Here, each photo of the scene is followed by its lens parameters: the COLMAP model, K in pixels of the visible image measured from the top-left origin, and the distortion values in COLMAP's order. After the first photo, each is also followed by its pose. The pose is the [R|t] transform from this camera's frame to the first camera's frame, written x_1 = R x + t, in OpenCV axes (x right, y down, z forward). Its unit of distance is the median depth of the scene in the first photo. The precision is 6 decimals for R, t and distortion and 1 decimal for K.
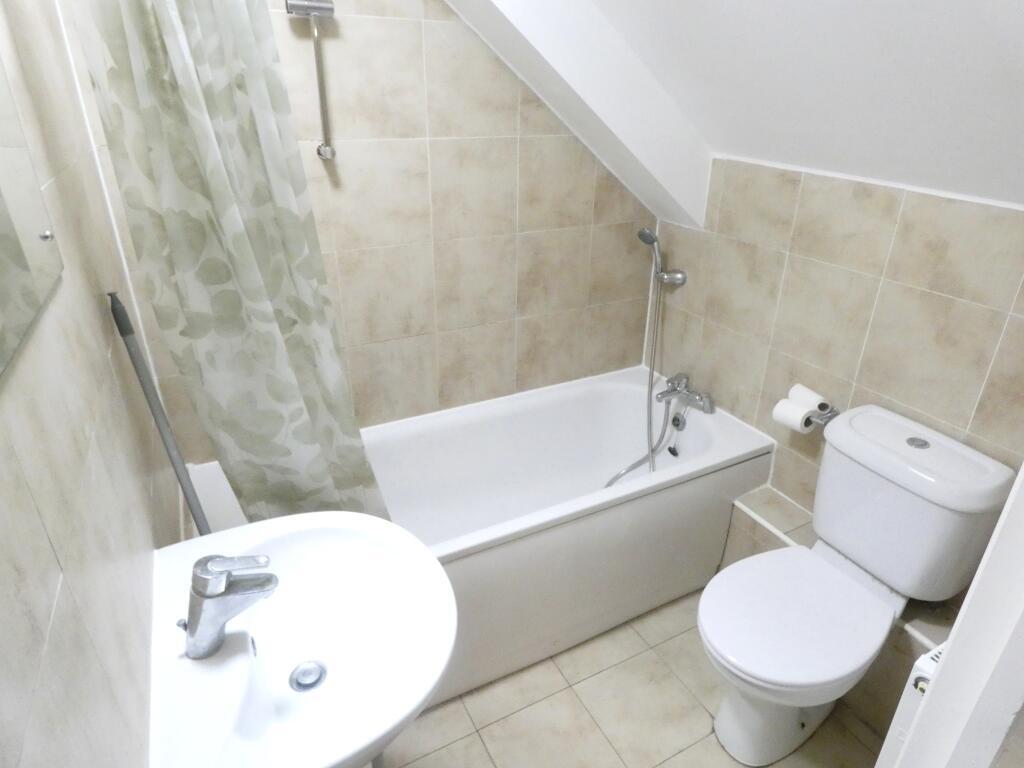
lens RADIAL K [[603.2, 0, 505.0], [0, 603.2, 380.5], [0, 0, 1]] dist [-0.021783, 0.000557]
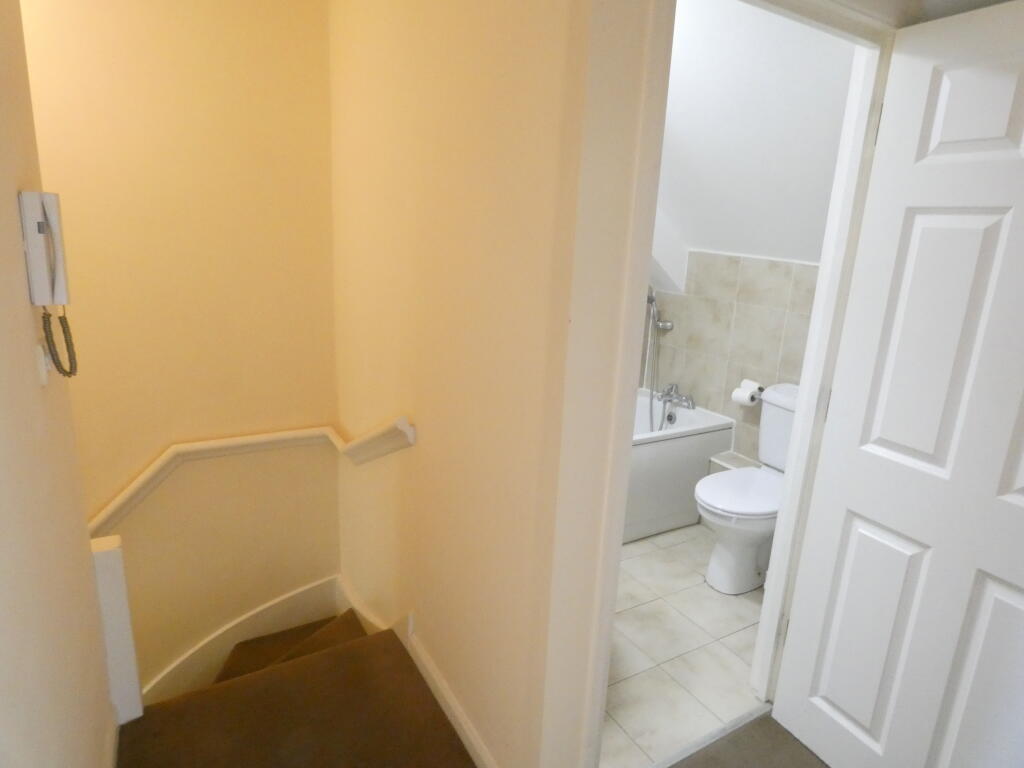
lens RADIAL K [[603.2, 0, 518.7], [0, 603.2, 381.5], [0, 0, 1]] dist [-0.021783, 0.000557]
pose [[0.996634, 0.034774, 0.074235, -0.226728], [-0.019475, 0.980082, -0.197635, 0.313722], [-0.079629, 0.195524, 0.977461, -0.501097]]
